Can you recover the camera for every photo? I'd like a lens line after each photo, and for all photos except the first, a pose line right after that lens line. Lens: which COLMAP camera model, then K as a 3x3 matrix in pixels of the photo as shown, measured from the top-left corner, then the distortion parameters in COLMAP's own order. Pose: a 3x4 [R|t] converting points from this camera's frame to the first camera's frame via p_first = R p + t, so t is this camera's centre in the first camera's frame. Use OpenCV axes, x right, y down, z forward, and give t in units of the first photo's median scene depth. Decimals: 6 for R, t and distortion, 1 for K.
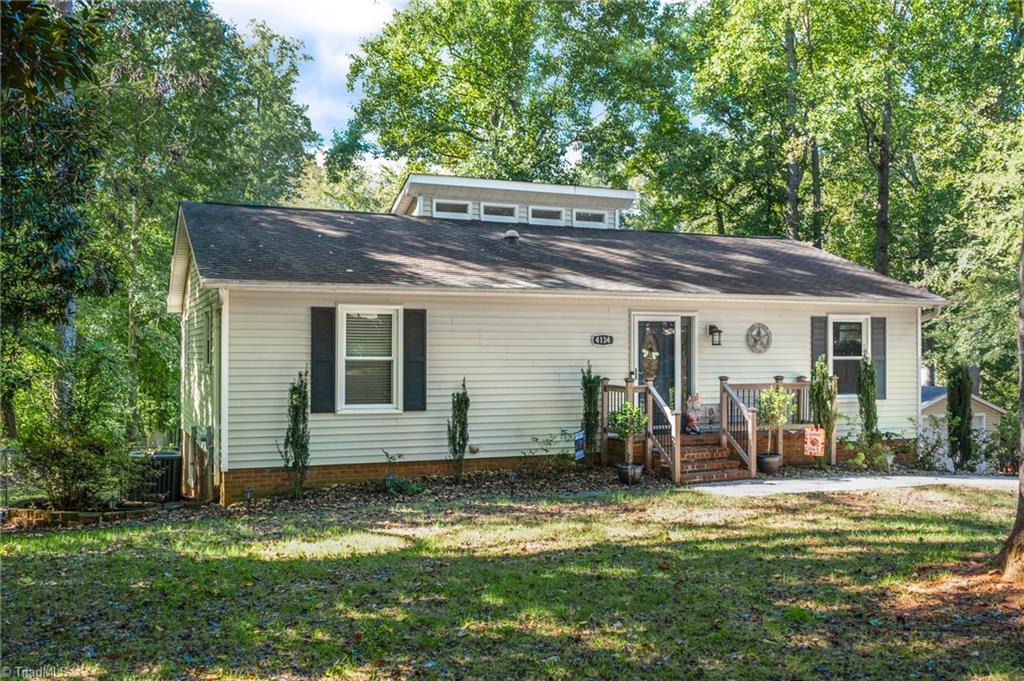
lens RADIAL K [[977.1, 0, 512.0], [0, 977.1, 340.5], [0, 0, 1]] dist [0.006344, 0.002620]
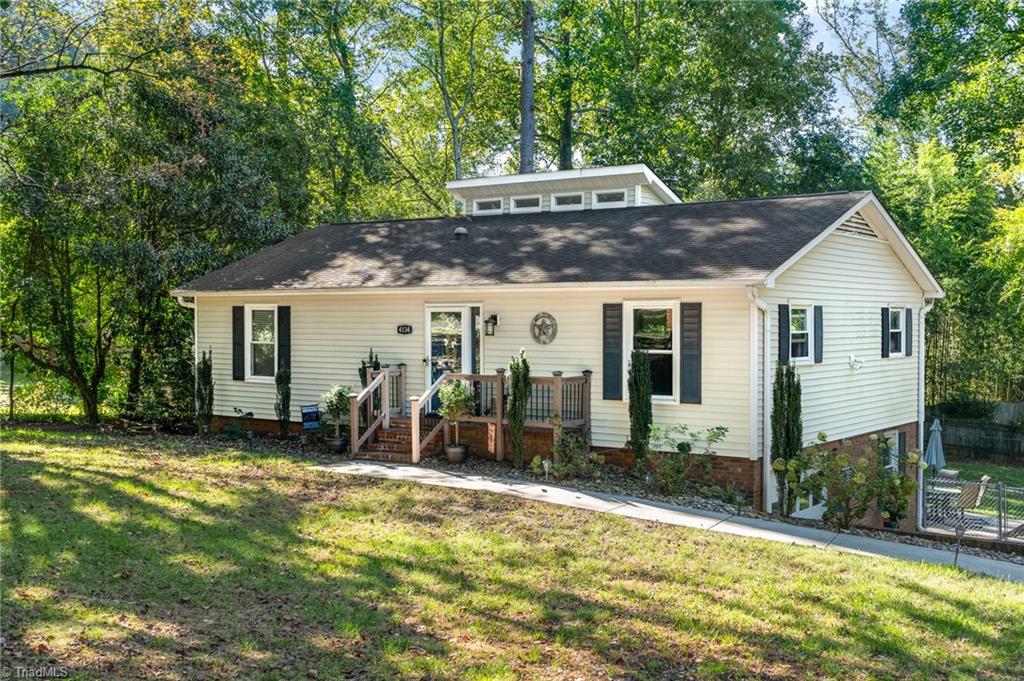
lens RADIAL K [[1132.4, 0, 509.4], [0, 1132.4, 372.3], [0, 0, 1]] dist [0.019538, 0.004688]
pose [[0.494624, 0.041524, -0.868114, 1.242093], [0.007669, 0.998611, 0.052136, -0.017975], [0.869073, -0.032445, 0.493618, 0.454279]]
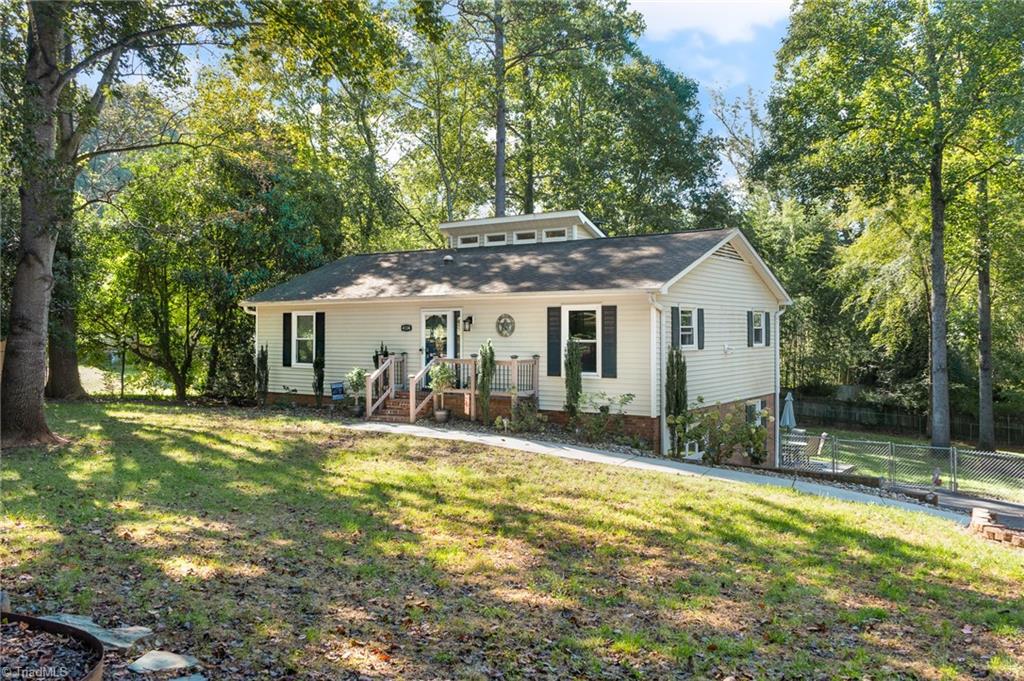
lens RADIAL K [[831.3, 0, 512.0], [0, 831.3, 340.5], [0, 0, 1]] dist [0.007371, 0.002479]
pose [[0.509831, 0.006603, -0.860249, 1.273807], [0.009418, 0.999868, 0.013257, 0.003195], [0.860223, -0.014860, 0.509701, 0.463176]]
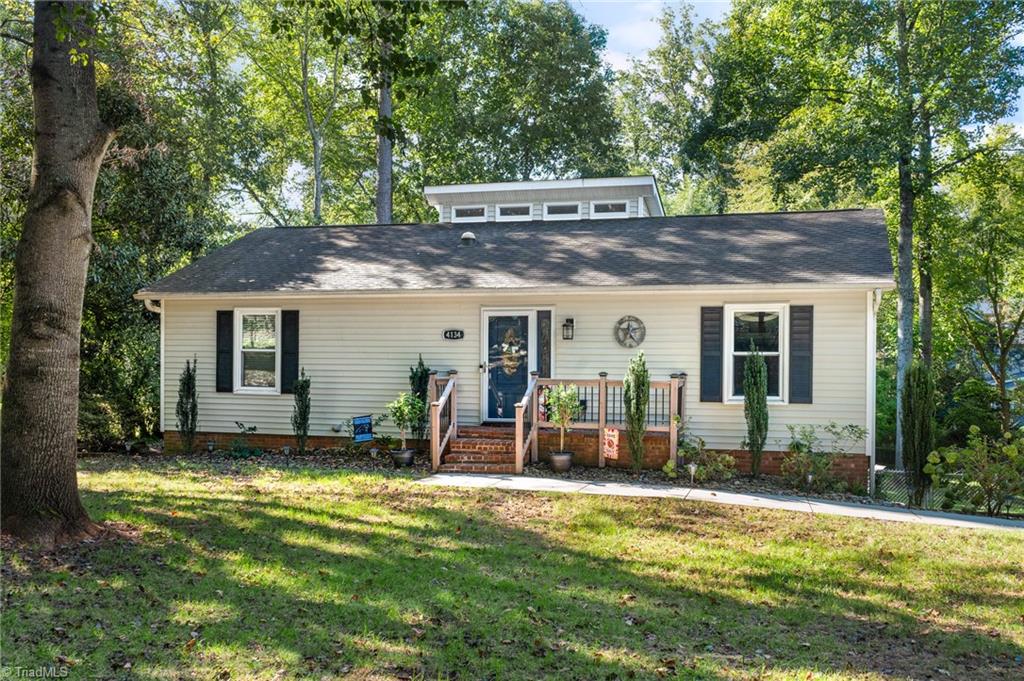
lens RADIAL K [[1016.2, 0, 512.0], [0, 1016.2, 340.5], [0, 0, 1]] dist [0.053093, 0.002084]
pose [[0.753923, 0.002965, -0.656956, 0.849135], [0.007288, 0.999891, 0.012876, -0.007799], [0.656922, -0.014496, 0.753819, 0.199452]]
